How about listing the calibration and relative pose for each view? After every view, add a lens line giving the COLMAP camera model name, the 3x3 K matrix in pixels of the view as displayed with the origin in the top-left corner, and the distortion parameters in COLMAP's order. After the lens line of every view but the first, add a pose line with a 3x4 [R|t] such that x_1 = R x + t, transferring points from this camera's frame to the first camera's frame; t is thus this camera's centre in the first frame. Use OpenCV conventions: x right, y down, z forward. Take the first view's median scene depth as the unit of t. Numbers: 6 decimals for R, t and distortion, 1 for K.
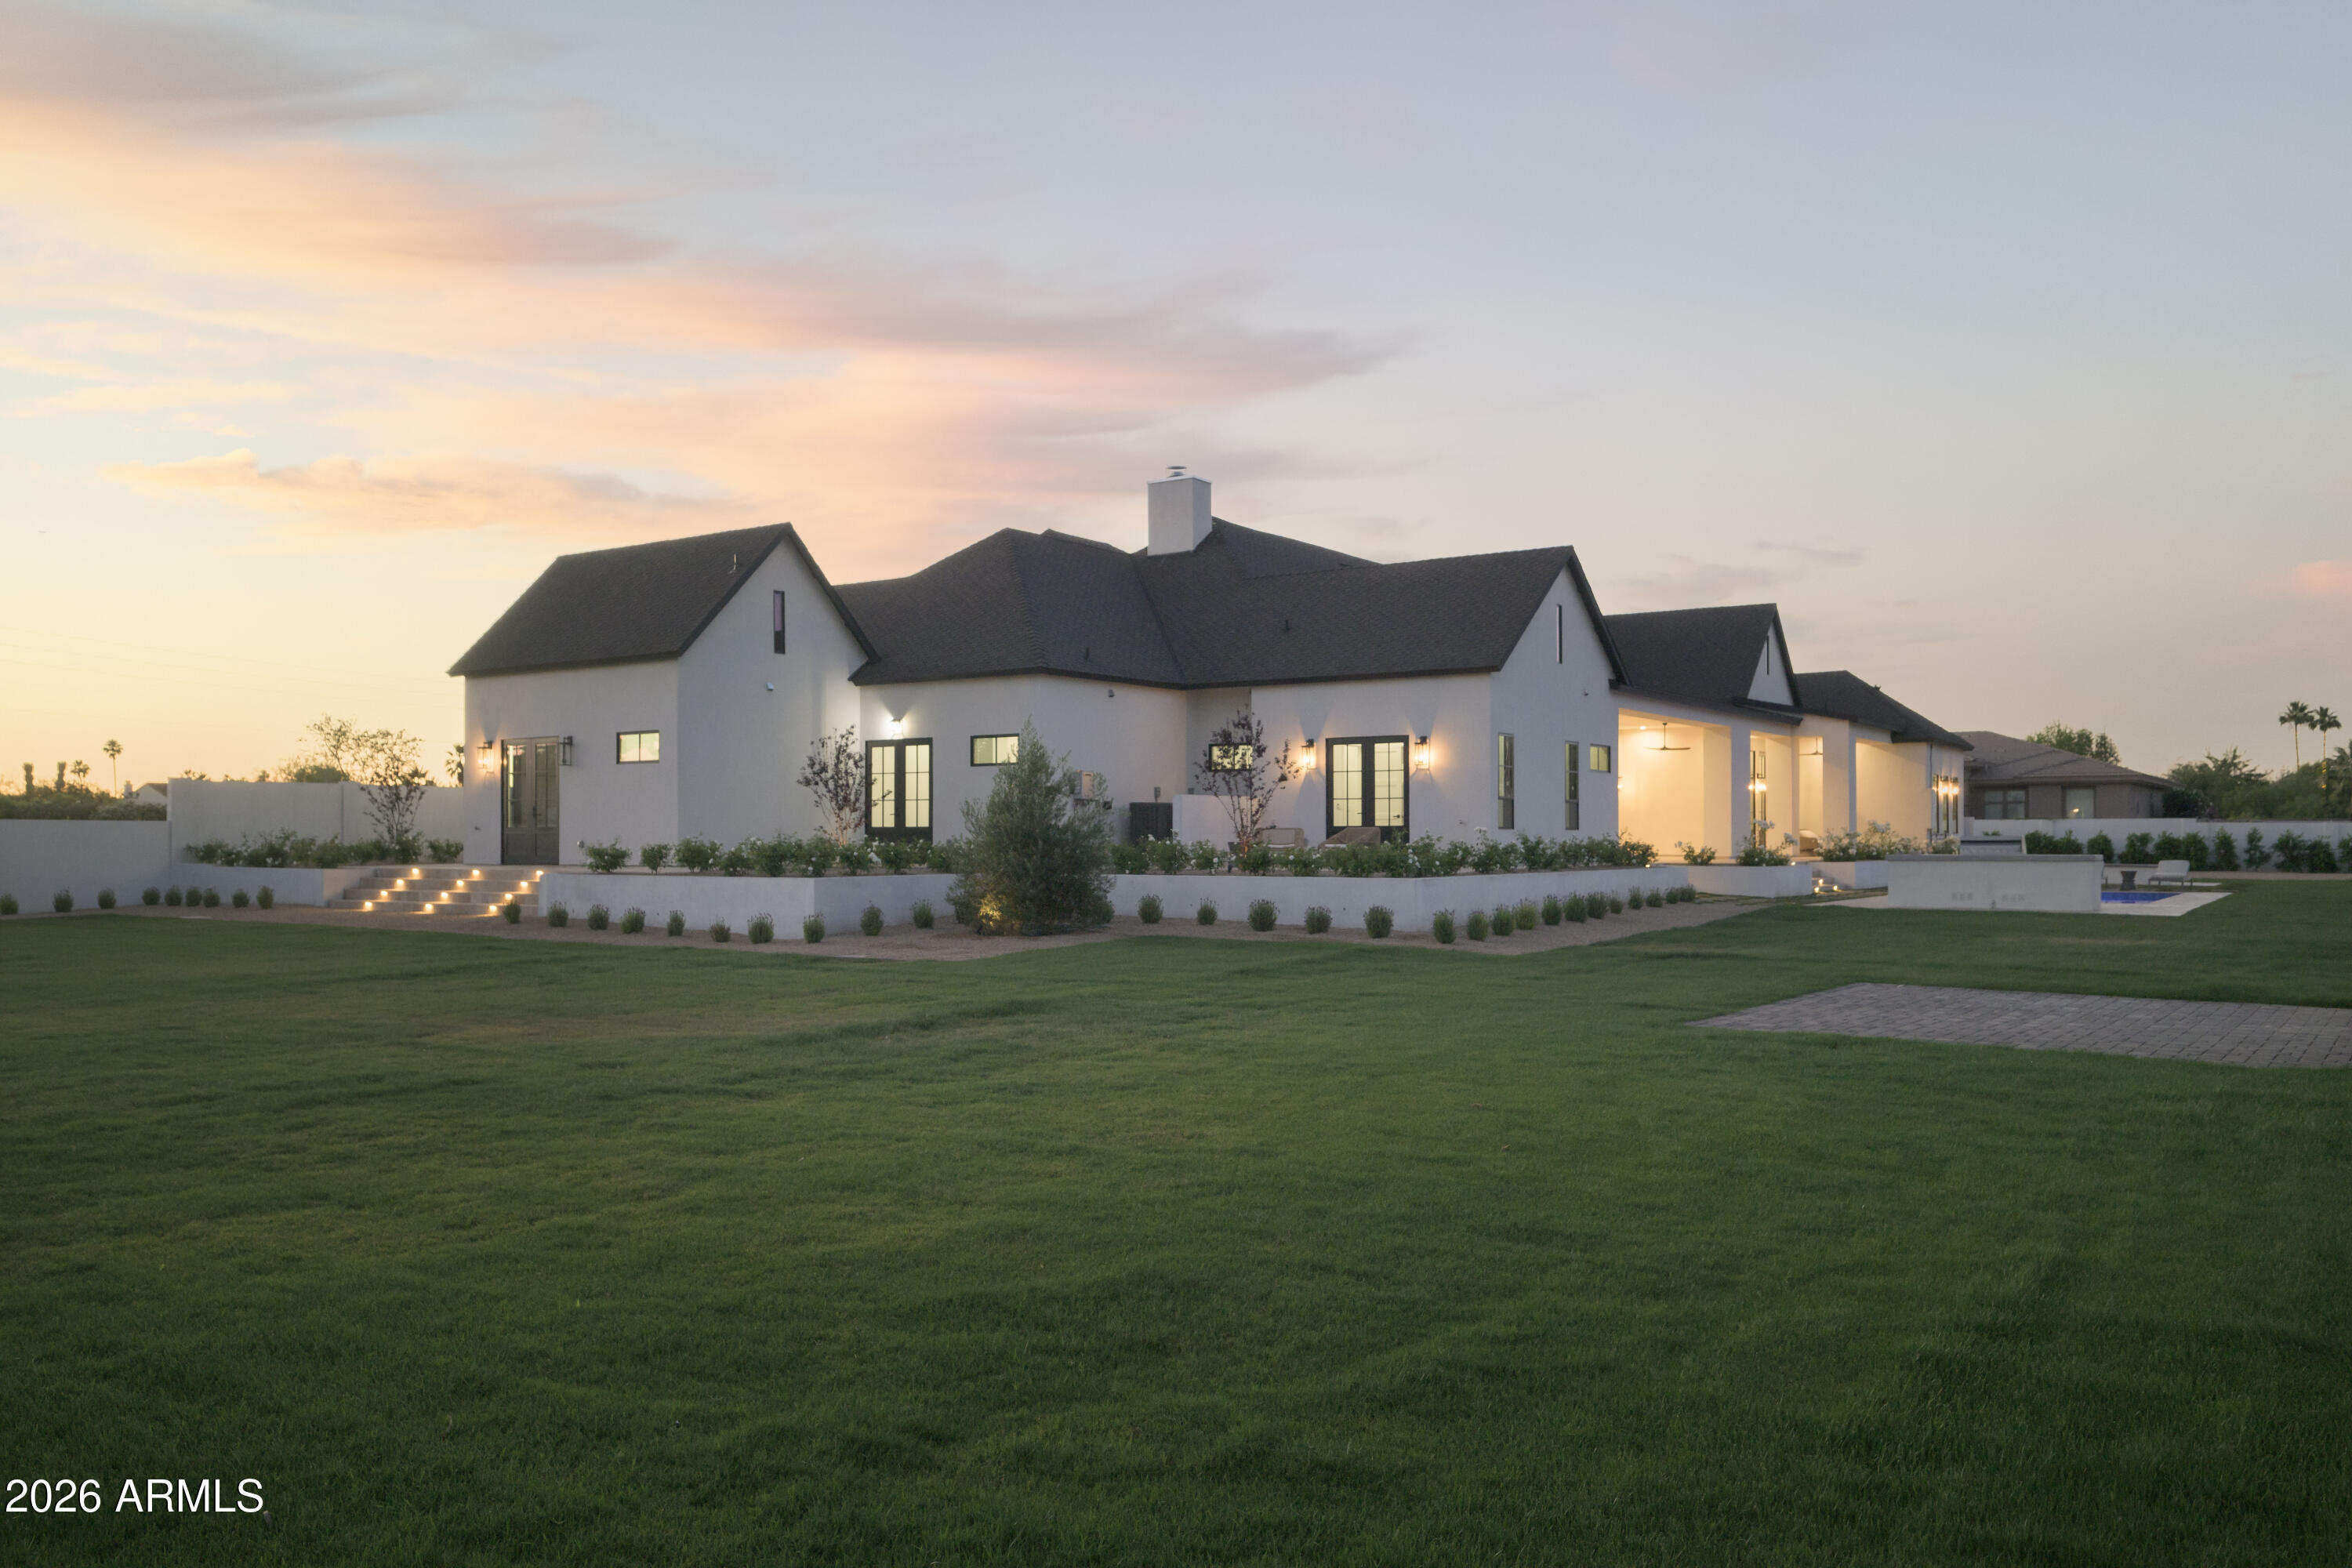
lens RADIAL K [[1722.9, 0, 1176.0], [0, 1722.9, 784.0], [0, 0, 1]] dist [-0.001331, -0.000619]
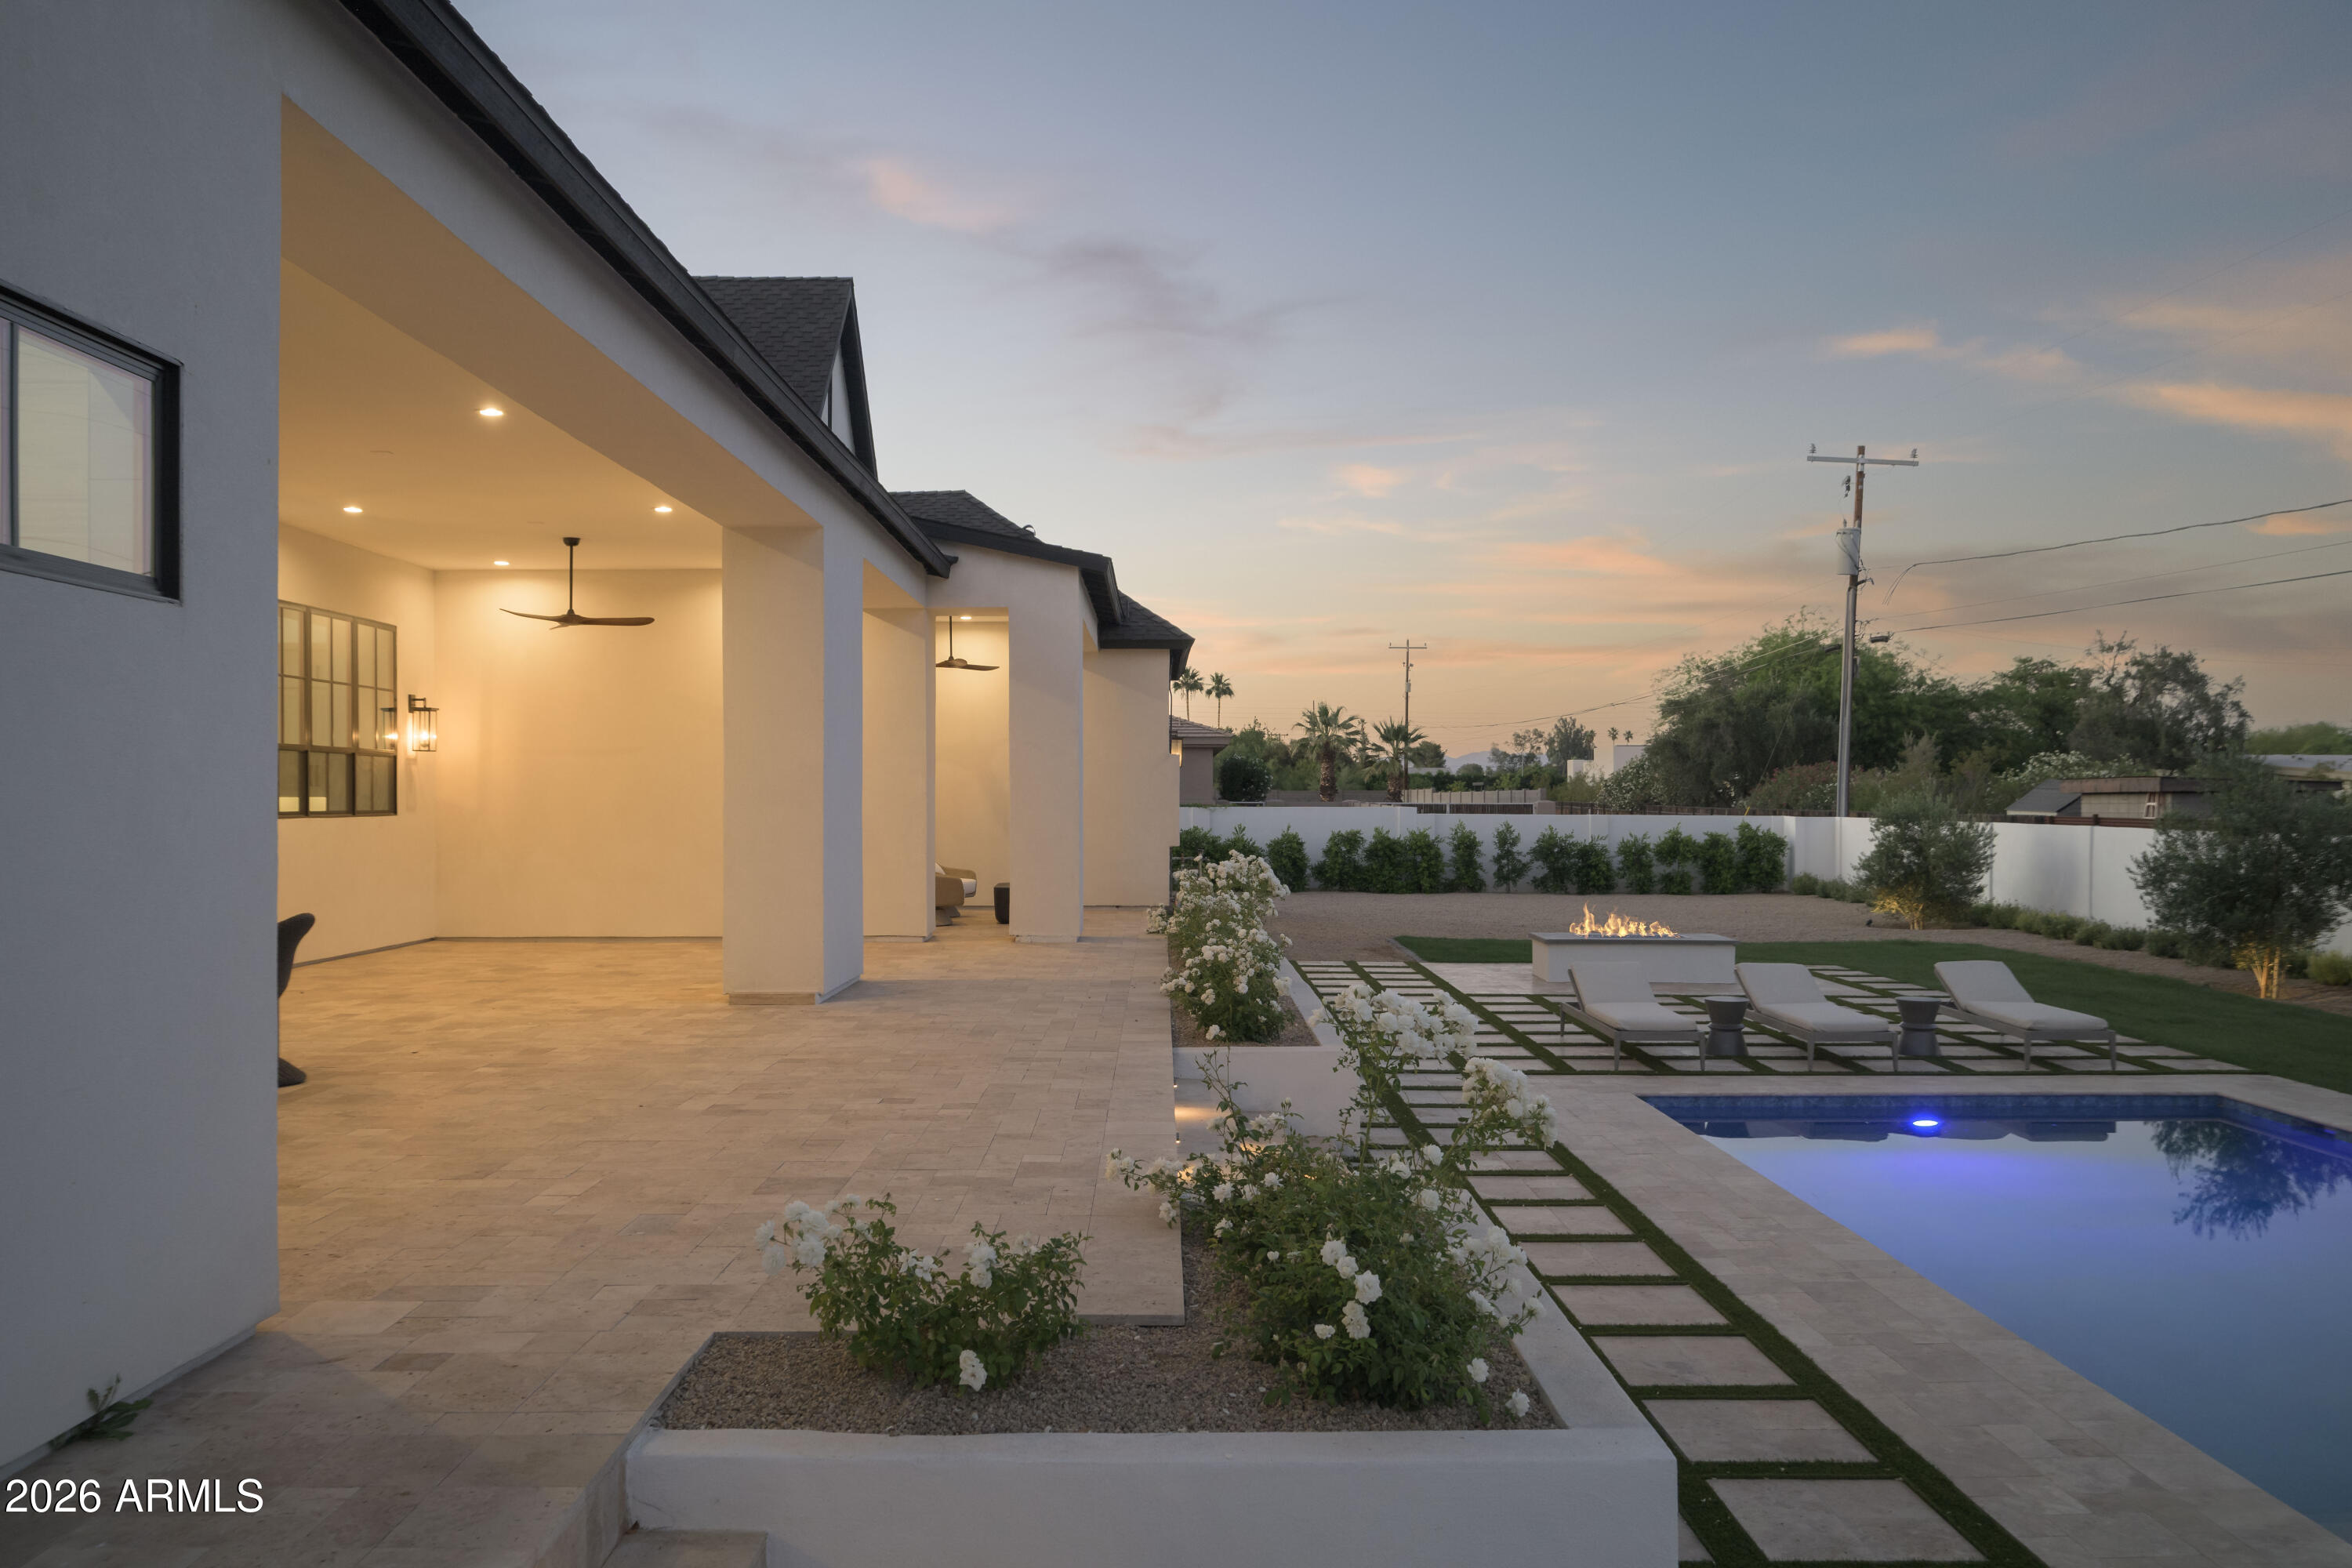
lens RADIAL K [[1829.8, 0, 1176.0], [0, 1829.8, 784.0], [0, 0, 1]] dist [-0.001038, -0.001009]
pose [[0.816915, 0.003678, 0.576746, 0.142829], [-0.016664, 0.999713, 0.017228, 0.001800], [-0.576517, -0.023684, 0.816742, 0.522568]]
